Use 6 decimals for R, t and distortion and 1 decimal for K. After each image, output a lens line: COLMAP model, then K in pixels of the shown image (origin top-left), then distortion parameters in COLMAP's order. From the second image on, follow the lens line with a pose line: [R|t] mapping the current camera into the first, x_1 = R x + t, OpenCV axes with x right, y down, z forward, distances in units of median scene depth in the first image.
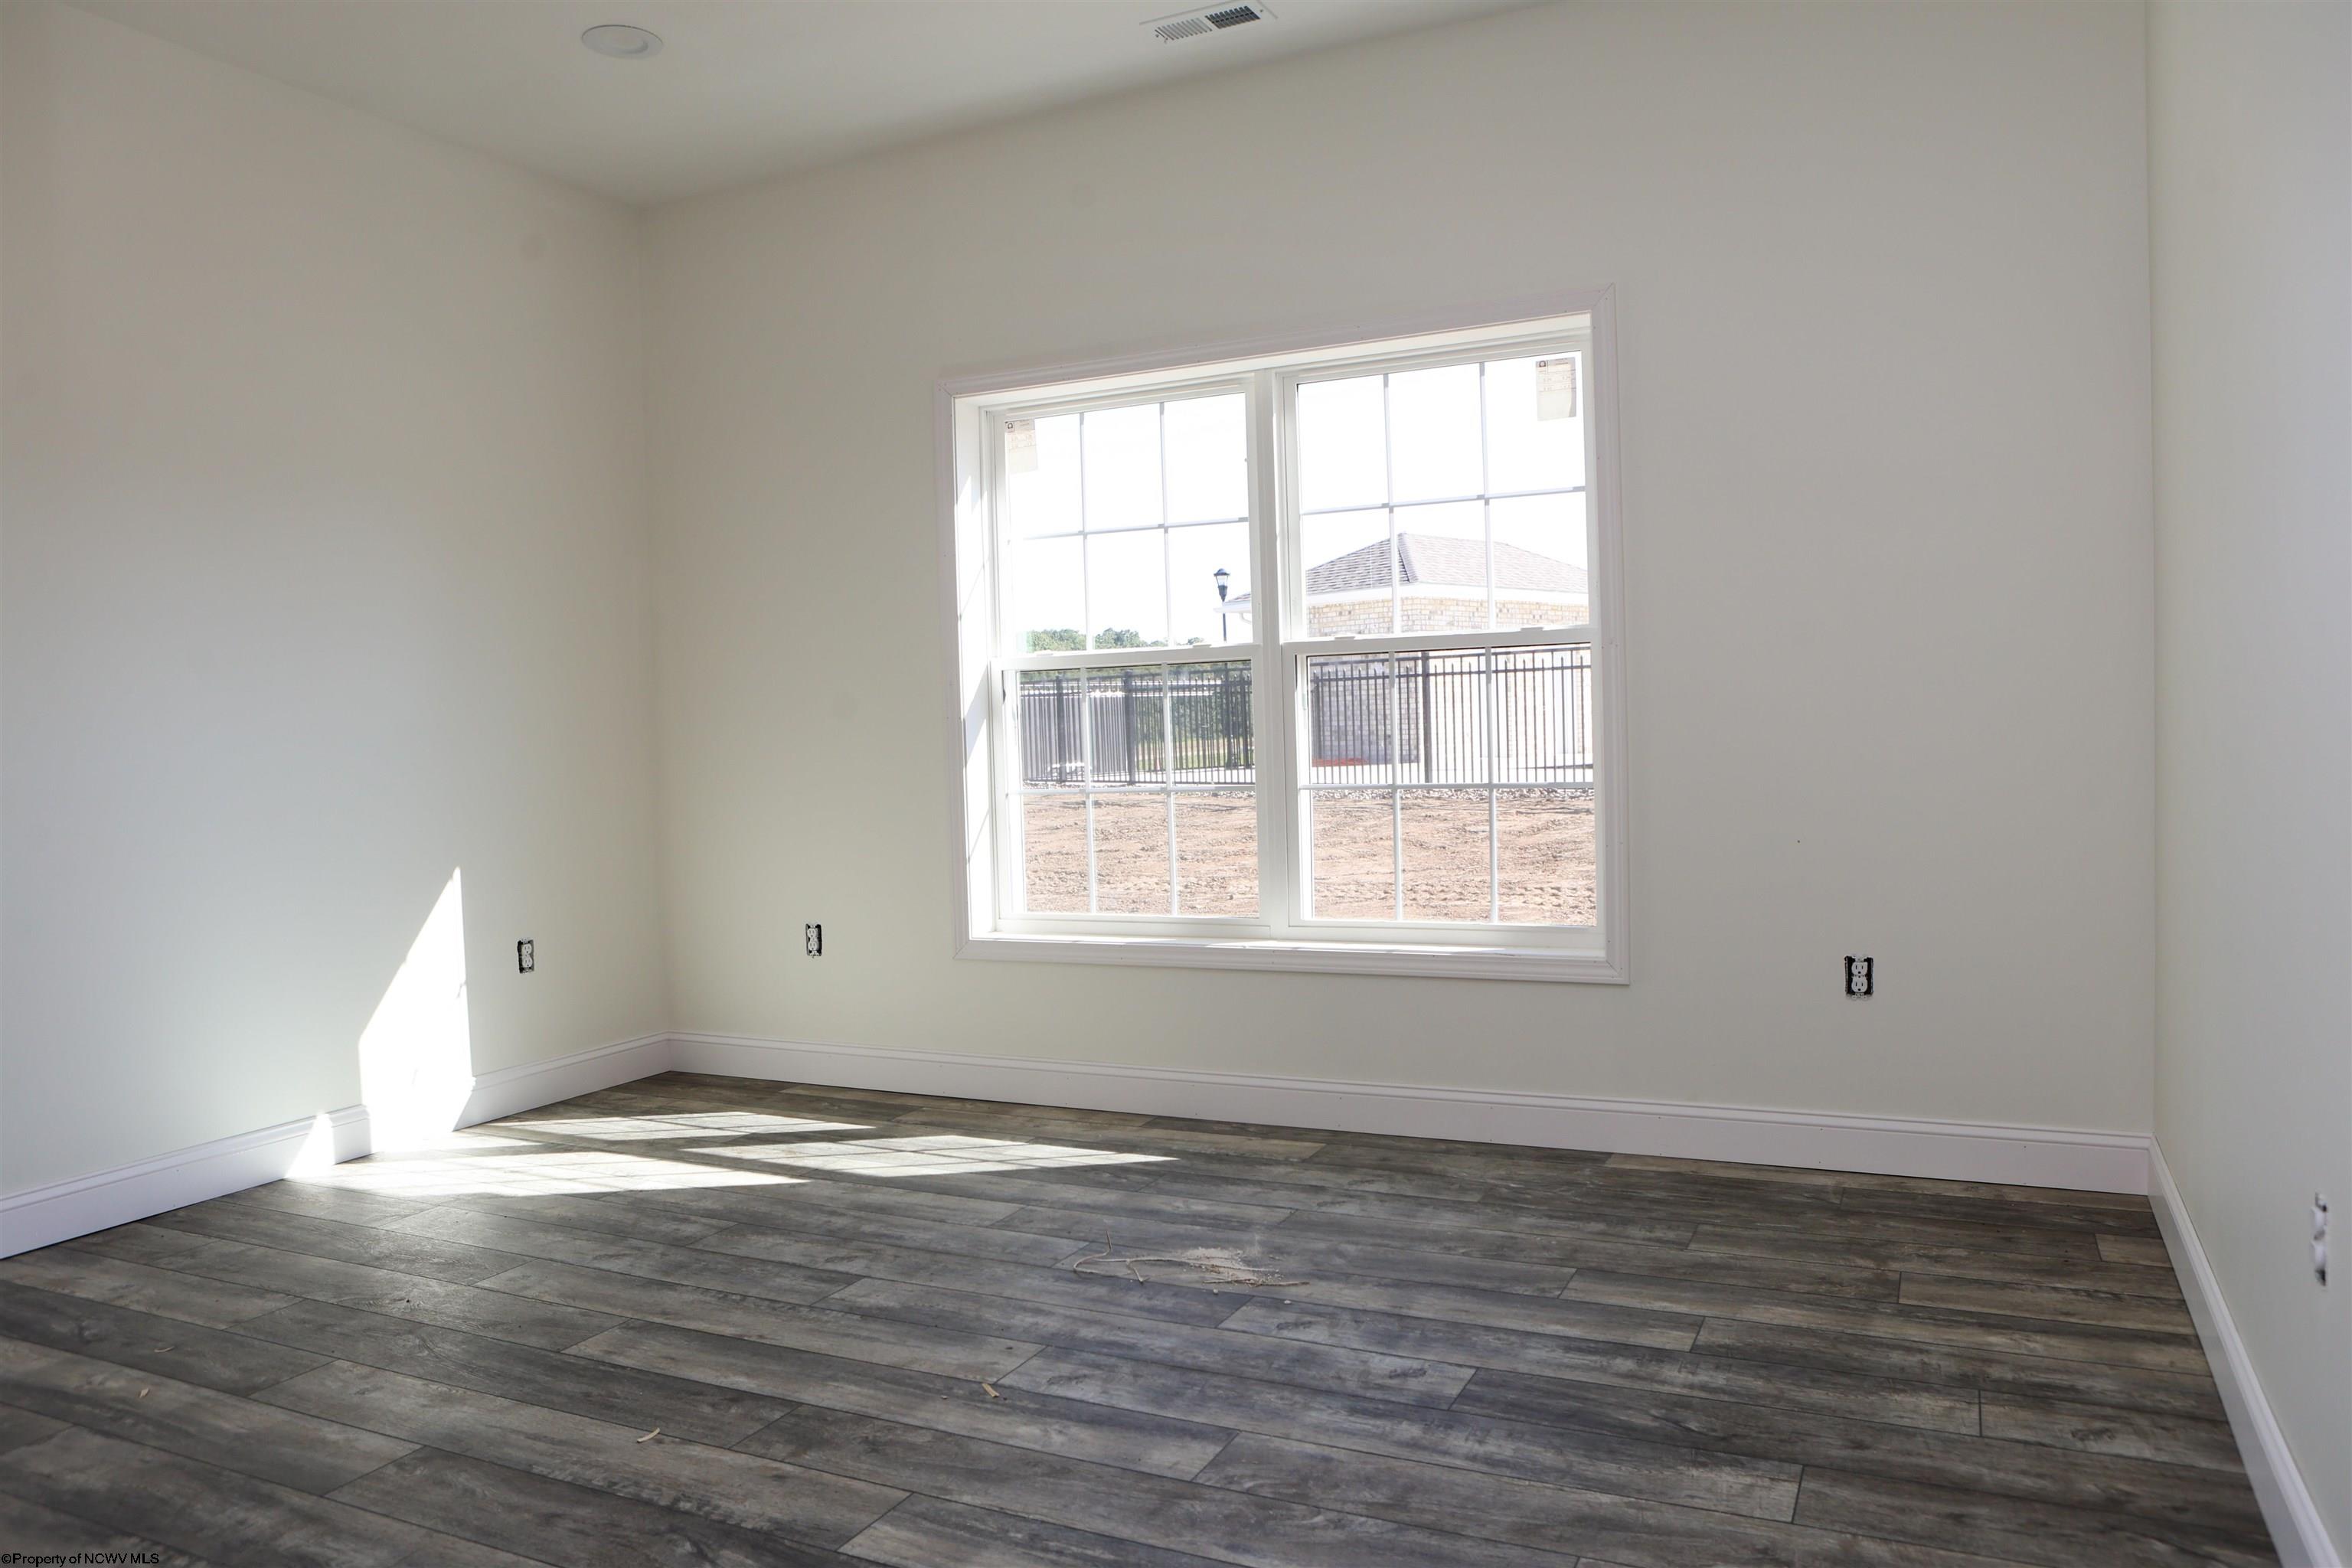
lens RADIAL K [[1638.6, 0, 1182.8], [0, 1638.6, 790.9], [0, 0, 1]] dist [-0.102011, 0.070833]
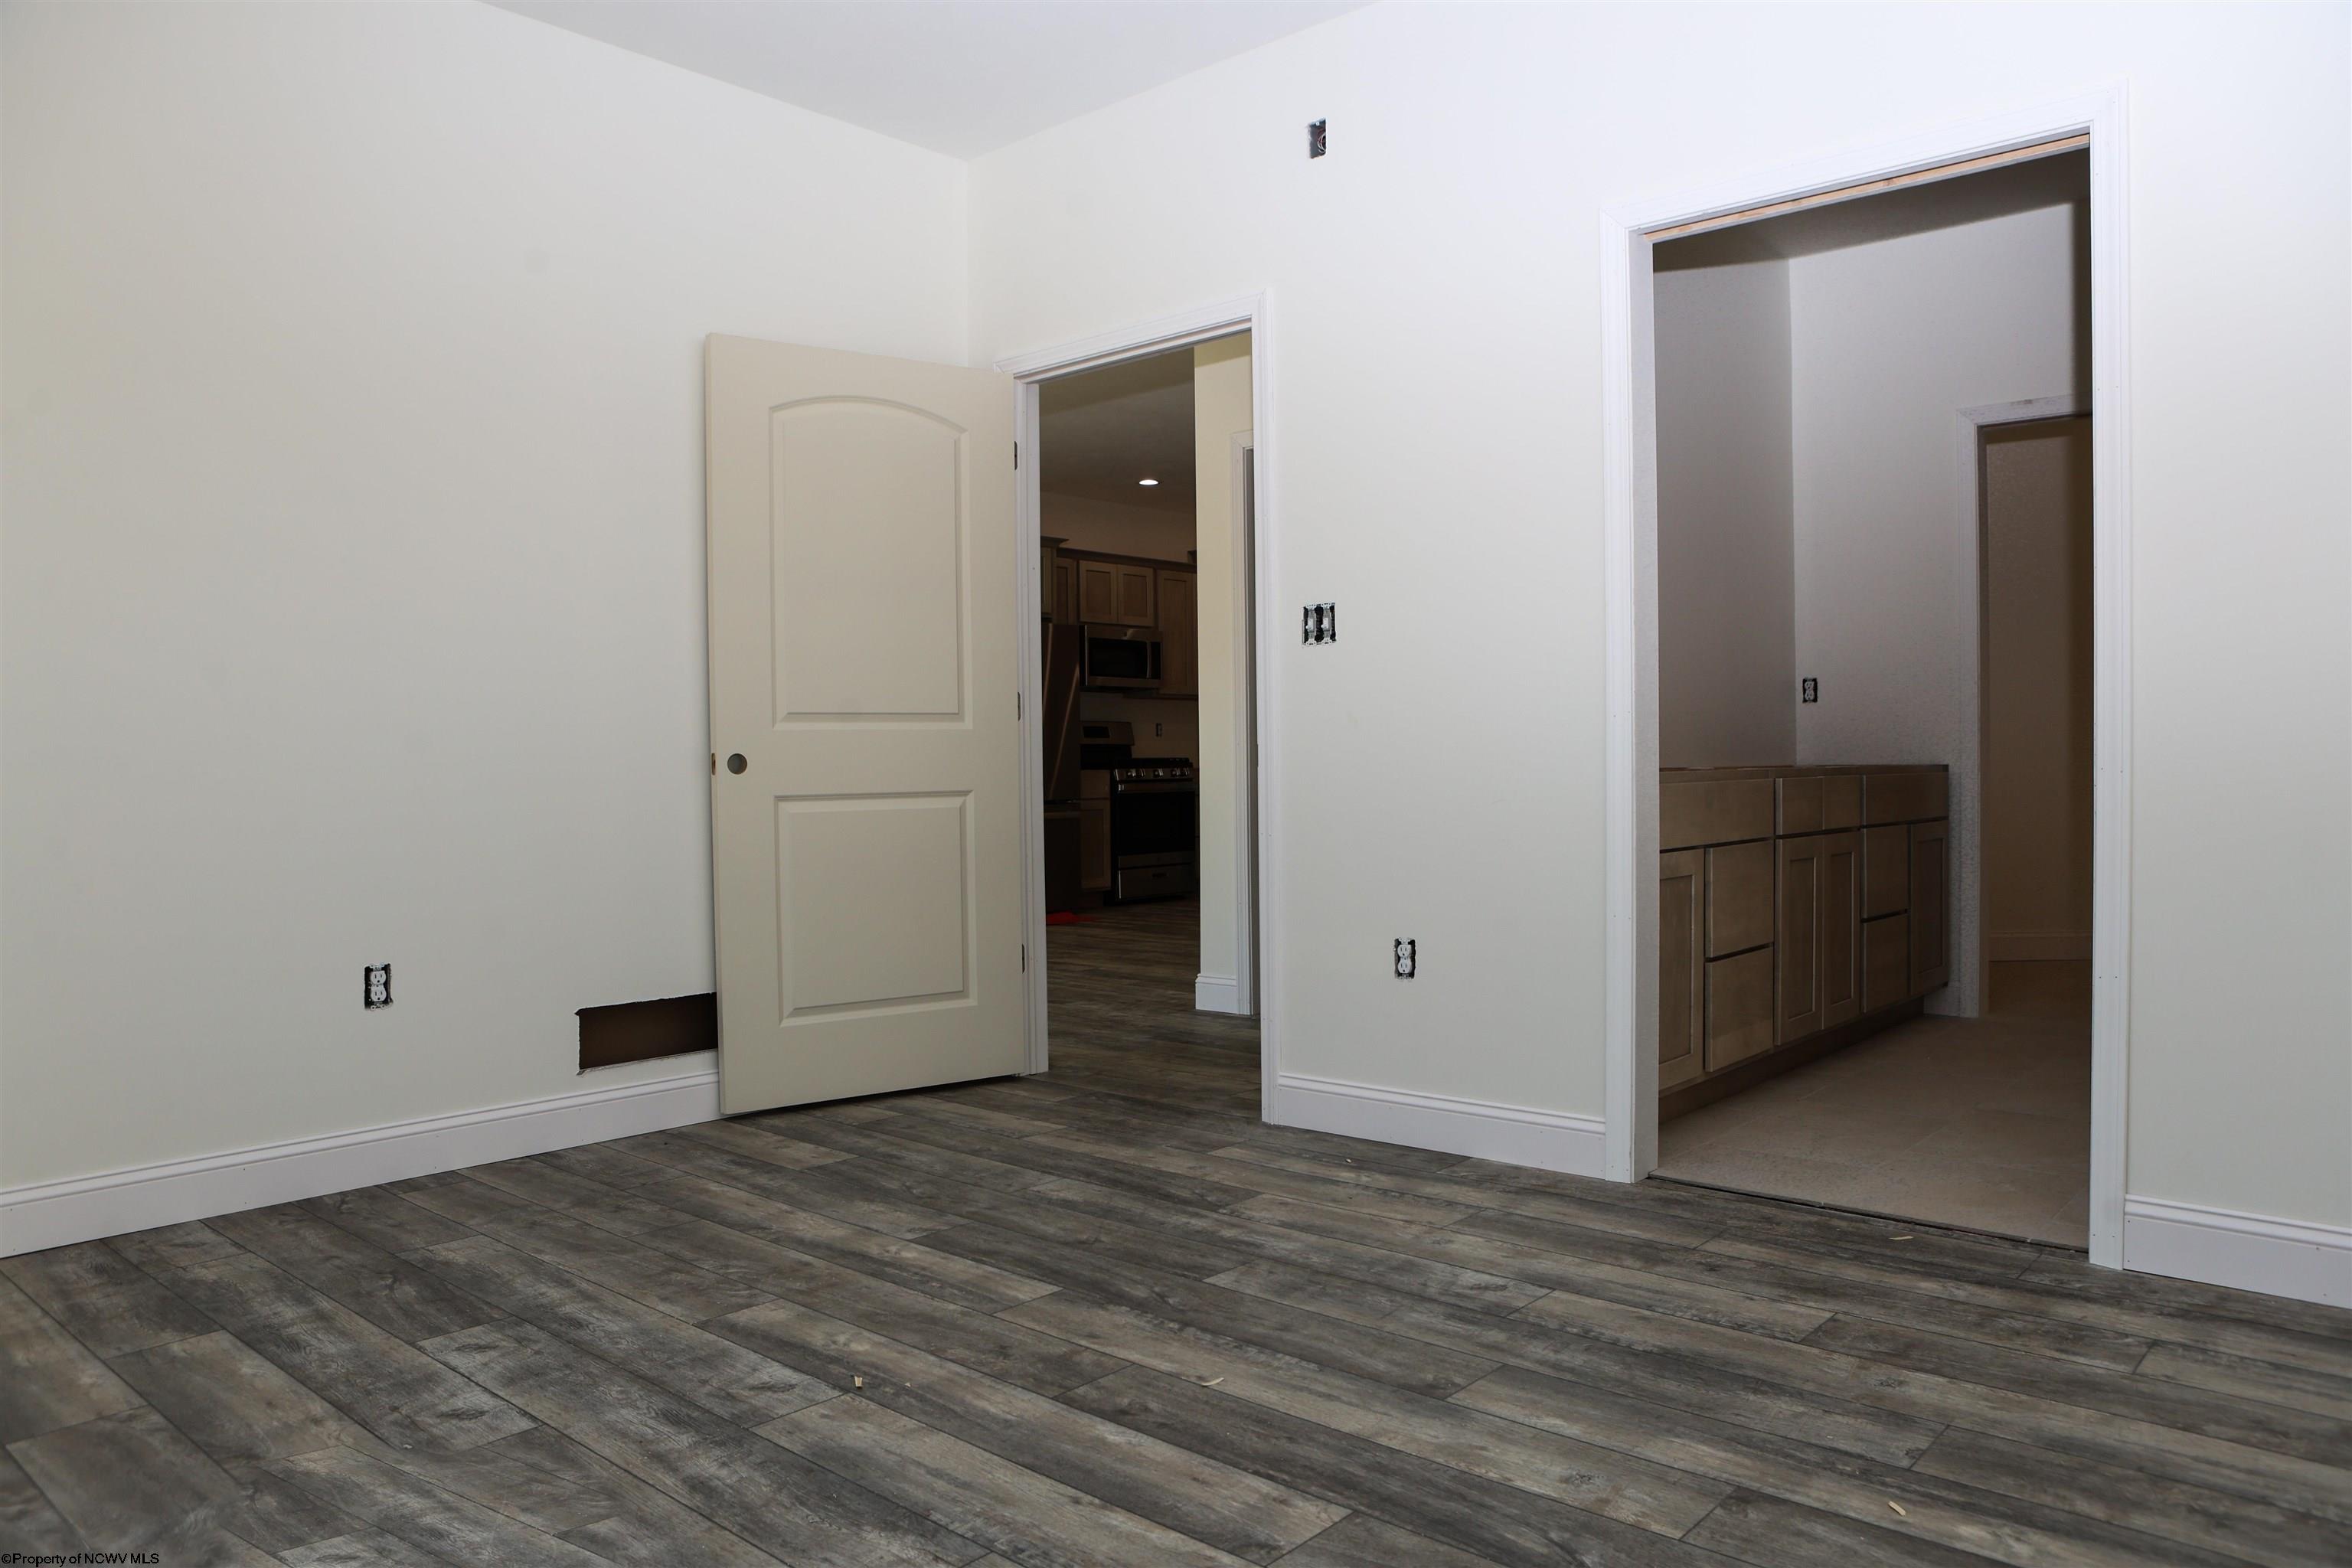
lens RADIAL K [[1638.6, 0, 1182.8], [0, 1638.6, 790.9], [0, 0, 1]] dist [-0.102011, 0.070833]
pose [[-0.961036, 0.037973, 0.273804, -0.581203], [0.053990, 0.997228, 0.051199, -0.008220], [-0.271101, 0.063986, -0.960422, 1.868308]]
